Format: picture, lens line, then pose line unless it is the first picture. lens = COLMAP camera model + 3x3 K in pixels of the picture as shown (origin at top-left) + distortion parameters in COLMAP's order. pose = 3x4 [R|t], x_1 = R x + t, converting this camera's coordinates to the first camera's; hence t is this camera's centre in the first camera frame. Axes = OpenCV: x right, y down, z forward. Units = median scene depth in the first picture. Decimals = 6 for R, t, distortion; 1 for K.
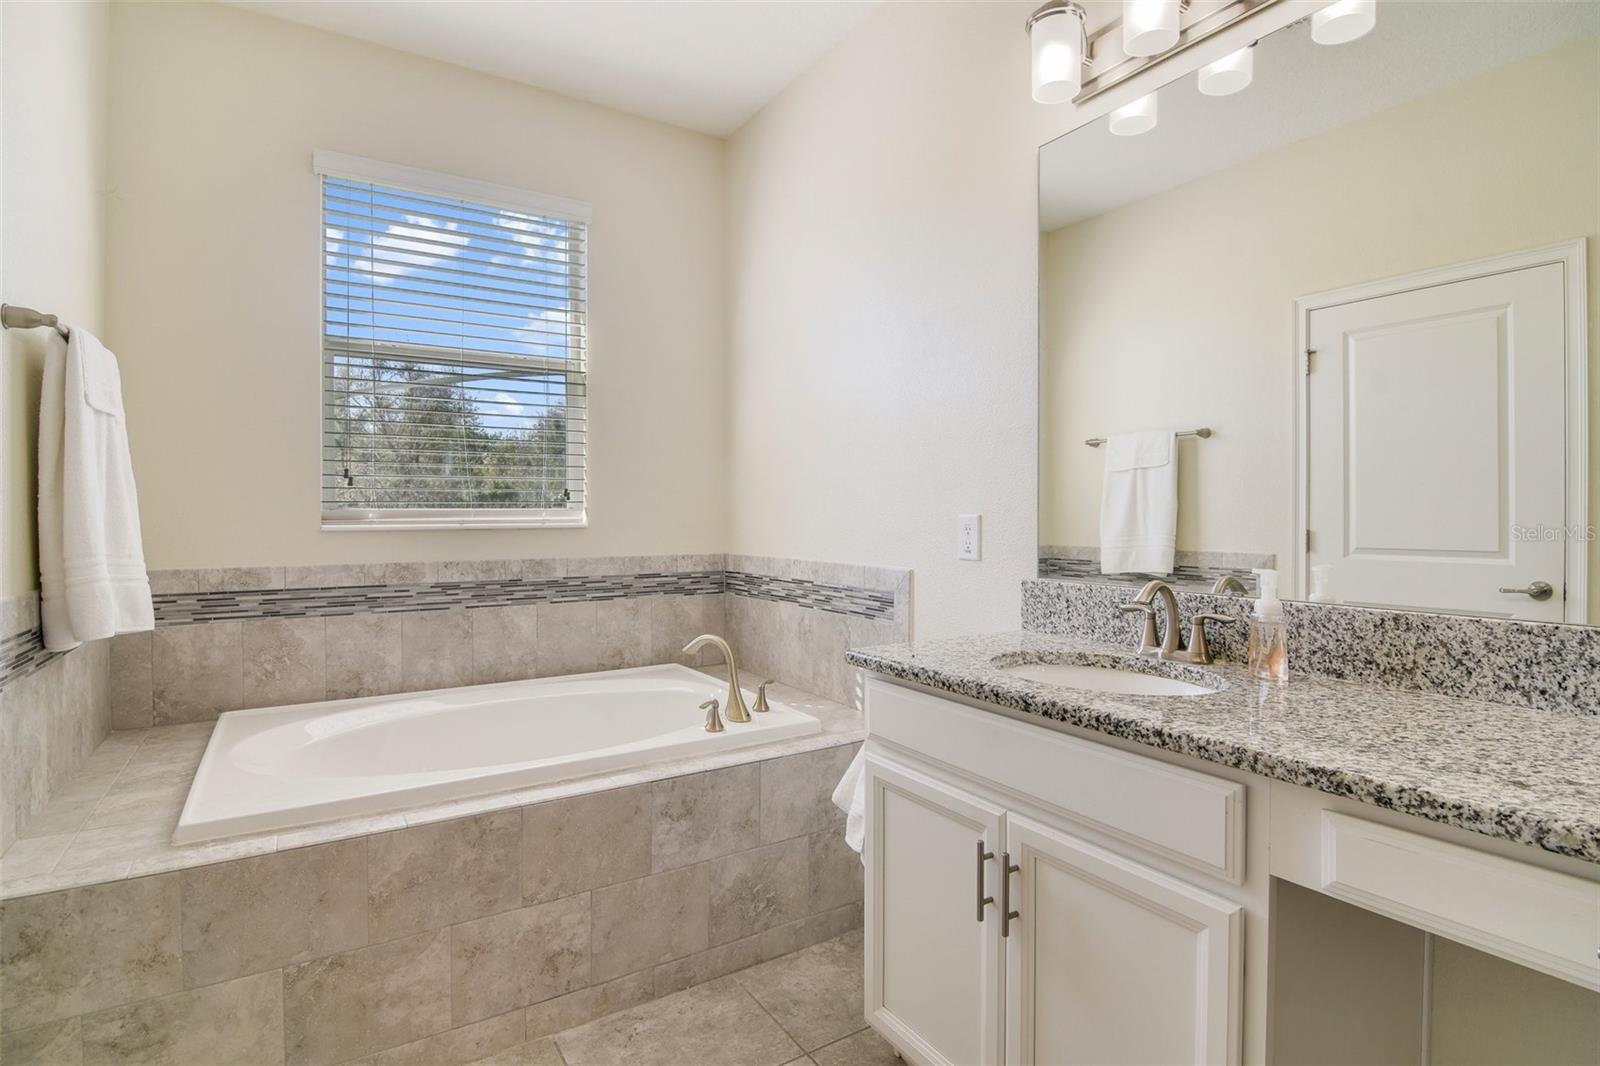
lens RADIAL K [[783.3, 0, 797.0], [0, 783.3, 529.3], [0, 0, 1]] dist [-0.006692, -0.004675]
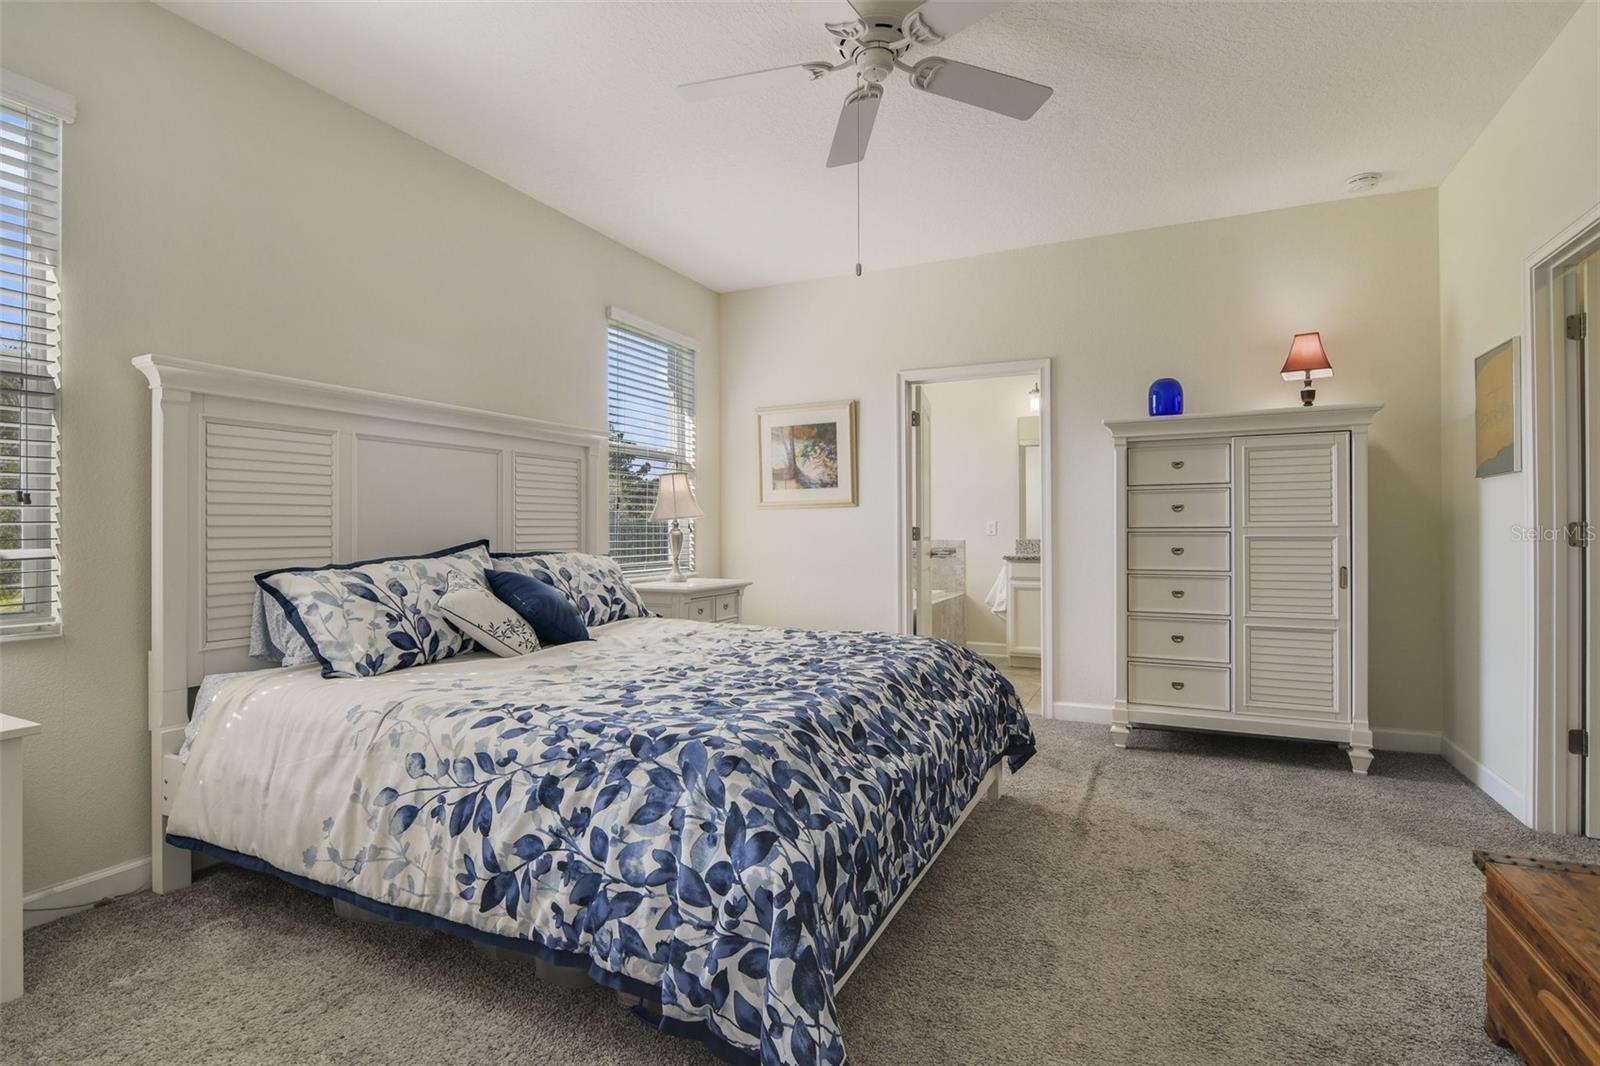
lens RADIAL K [[783.3, 0, 797.0], [0, 783.3, 529.3], [0, 0, 1]] dist [-0.006692, -0.004675]
pose [[0.845474, -0.001562, 0.534014, -1.978332], [0.011814, 0.999806, -0.015781, 0.050063], [-0.533885, 0.019652, 0.845329, -1.188680]]
